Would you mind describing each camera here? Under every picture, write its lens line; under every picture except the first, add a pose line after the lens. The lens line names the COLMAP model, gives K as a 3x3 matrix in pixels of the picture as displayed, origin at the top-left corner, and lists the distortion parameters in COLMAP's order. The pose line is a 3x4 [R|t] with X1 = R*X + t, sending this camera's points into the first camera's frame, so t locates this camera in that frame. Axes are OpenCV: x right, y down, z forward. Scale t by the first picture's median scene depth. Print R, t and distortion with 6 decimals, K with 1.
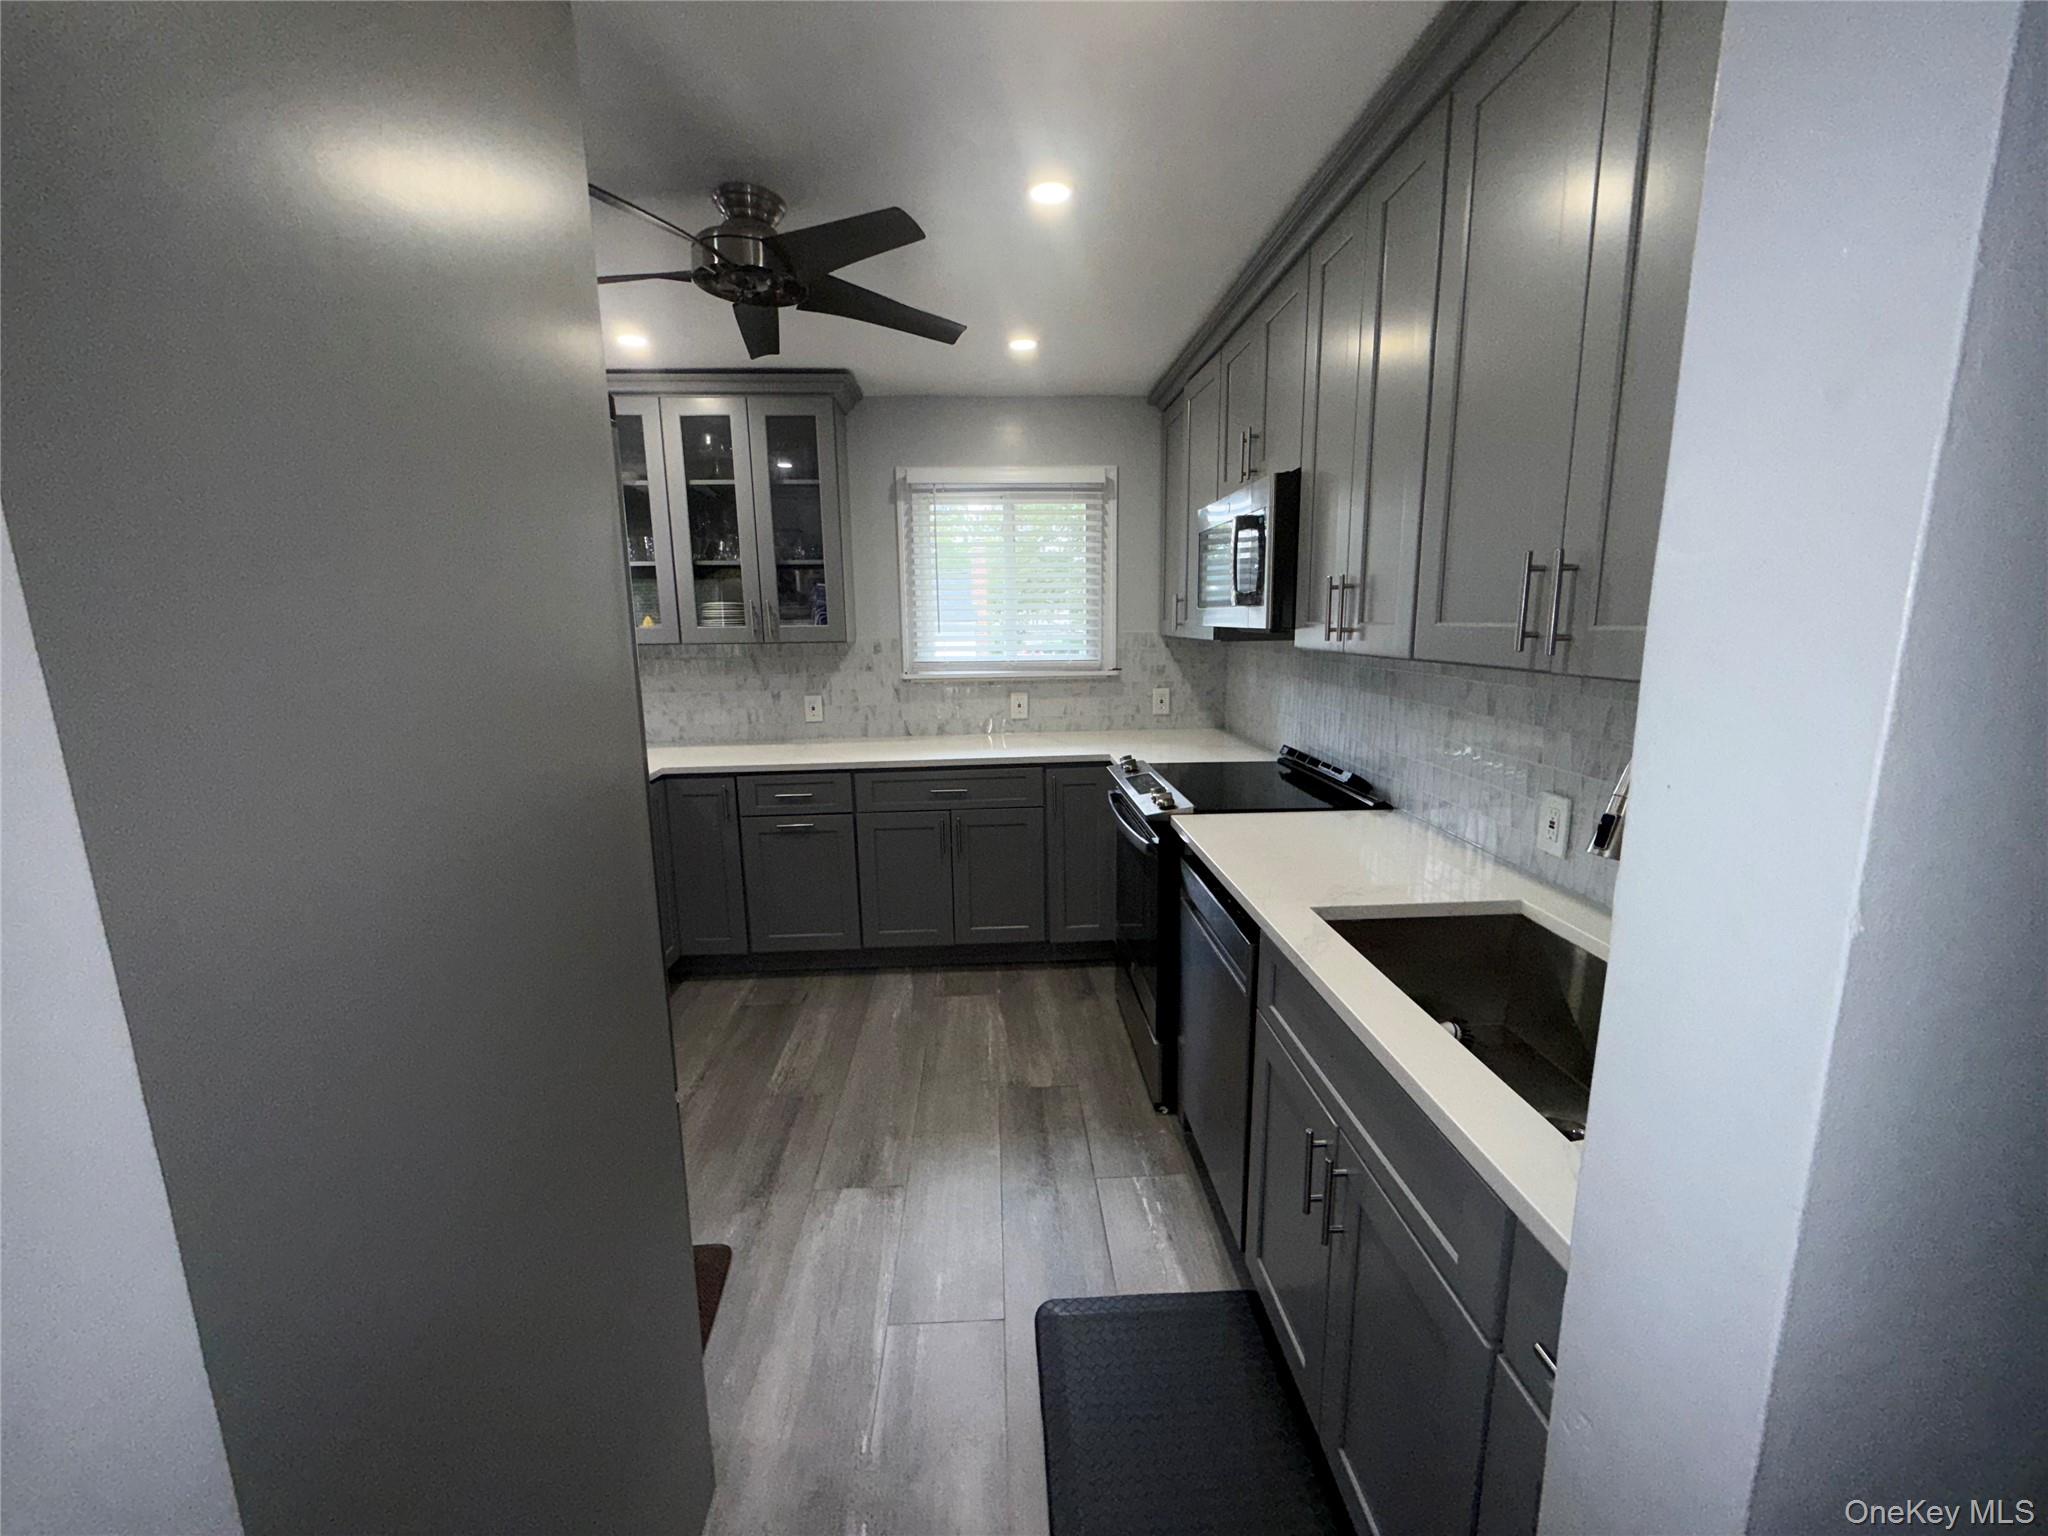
lens RADIAL K [[815.5, 0, 1027.3], [0, 815.5, 764.9], [0, 0, 1]] dist [-0.001131, 0.000214]
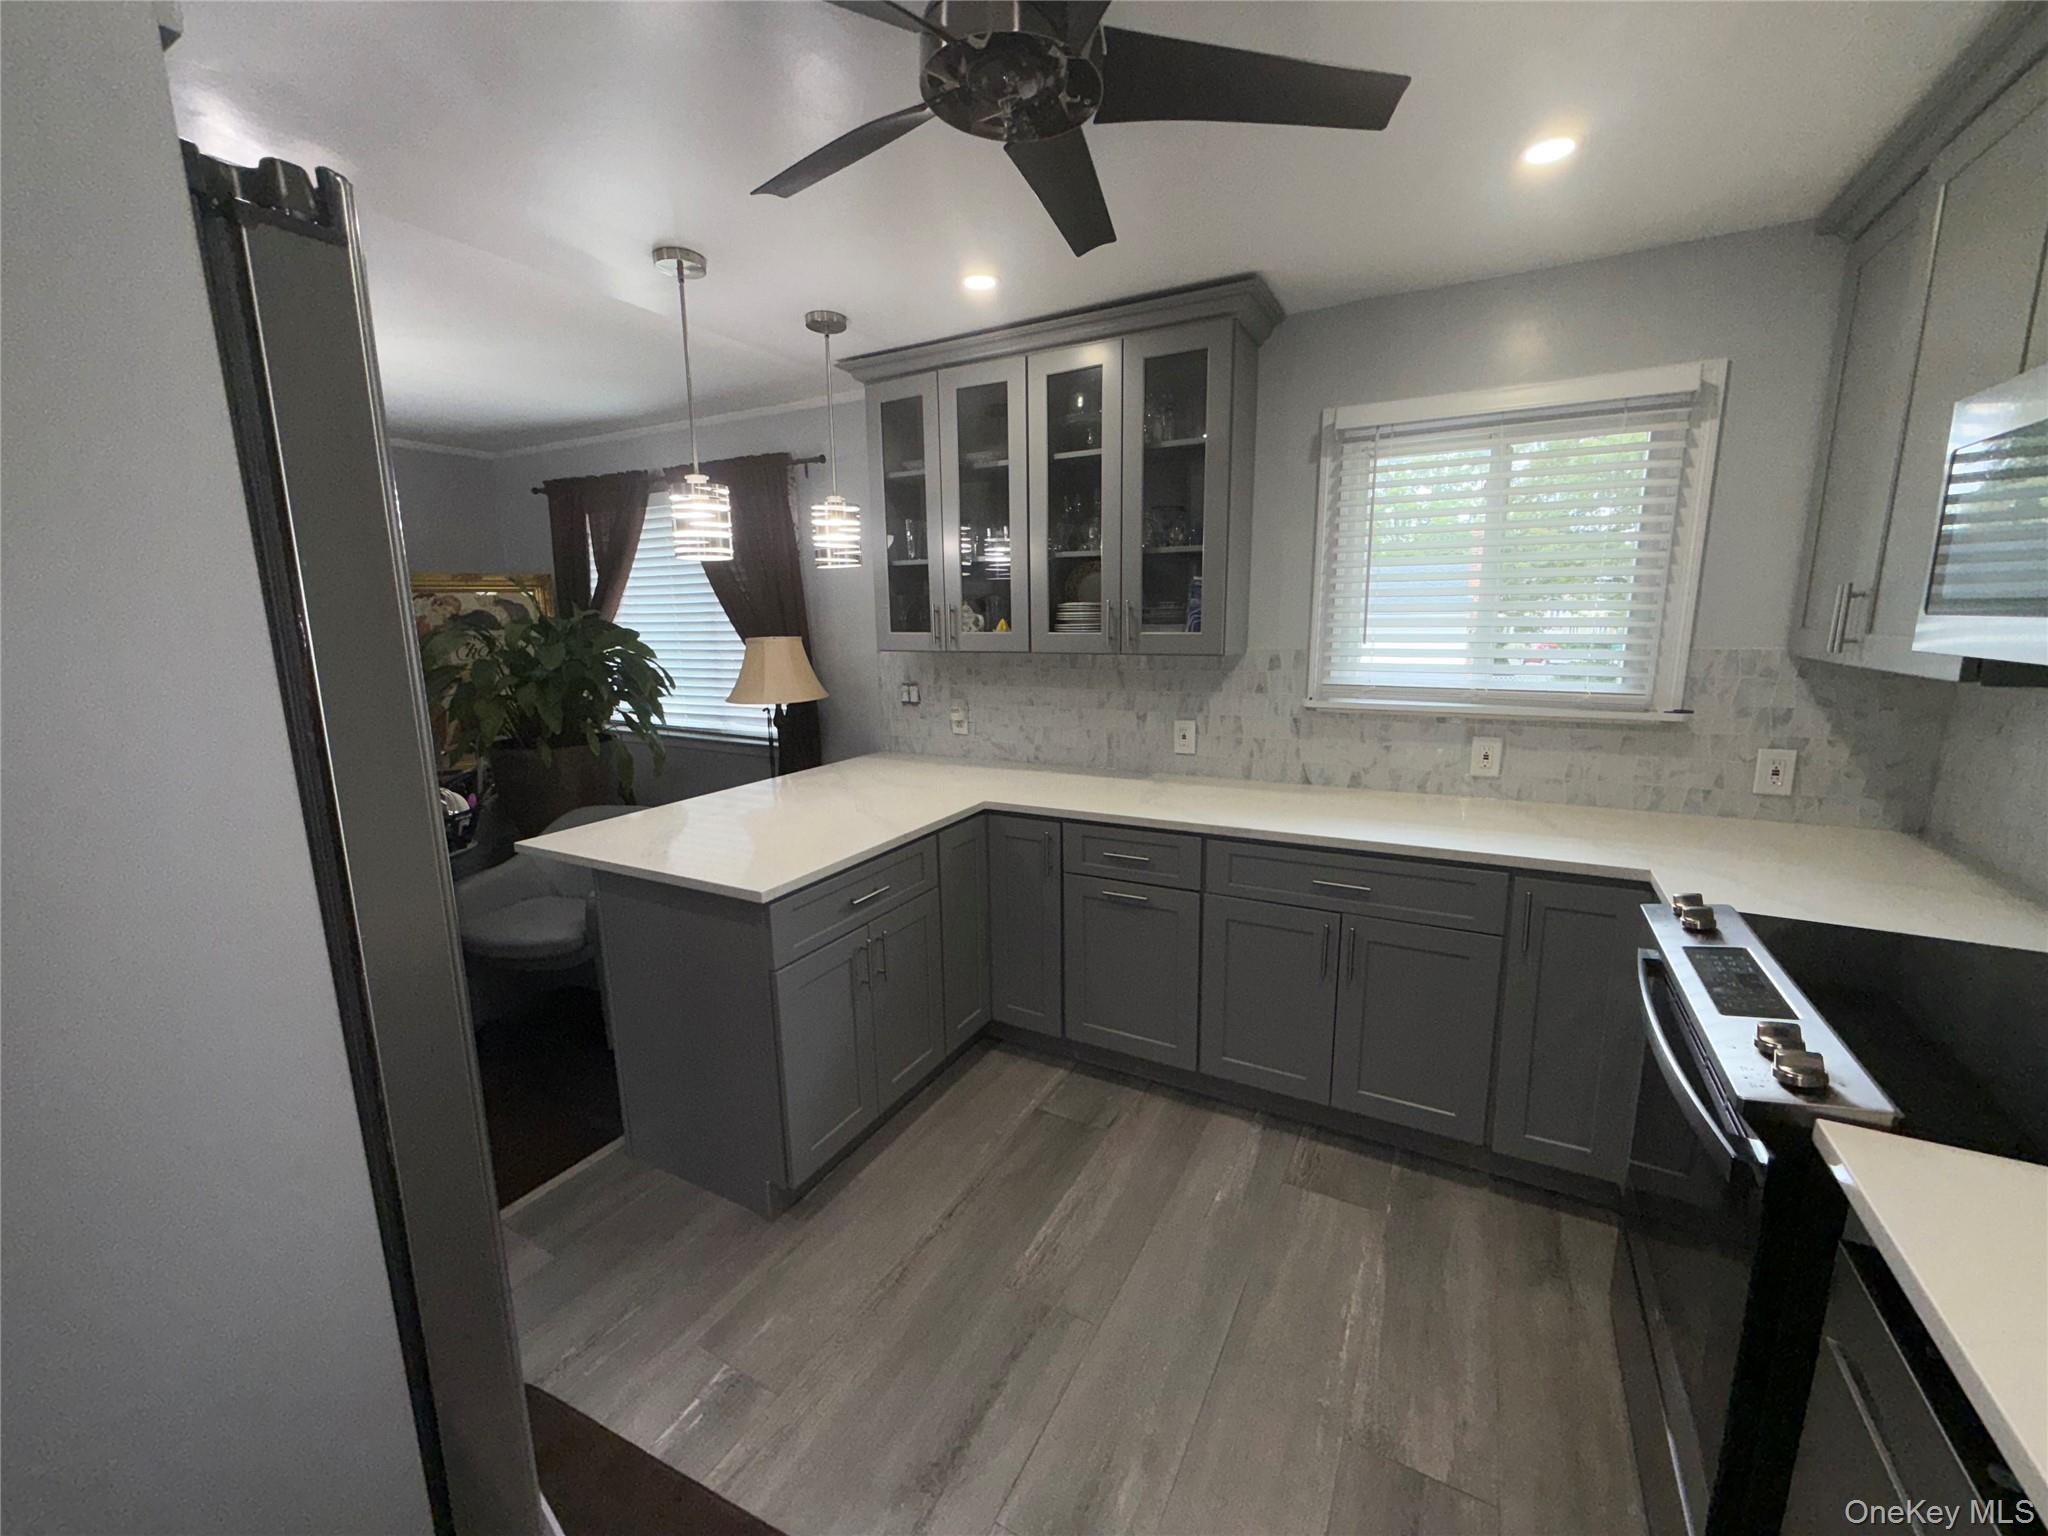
lens RADIAL K [[815.5, 0, 1020.4], [0, 815.5, 766.7], [0, 0, 1]] dist [-0.001131, 0.000214]
pose [[0.845640, 0.100360, -0.524234, 0.020427], [-0.093176, 0.994840, 0.040151, -0.064517], [0.525558, 0.014893, 0.850627, 0.282342]]
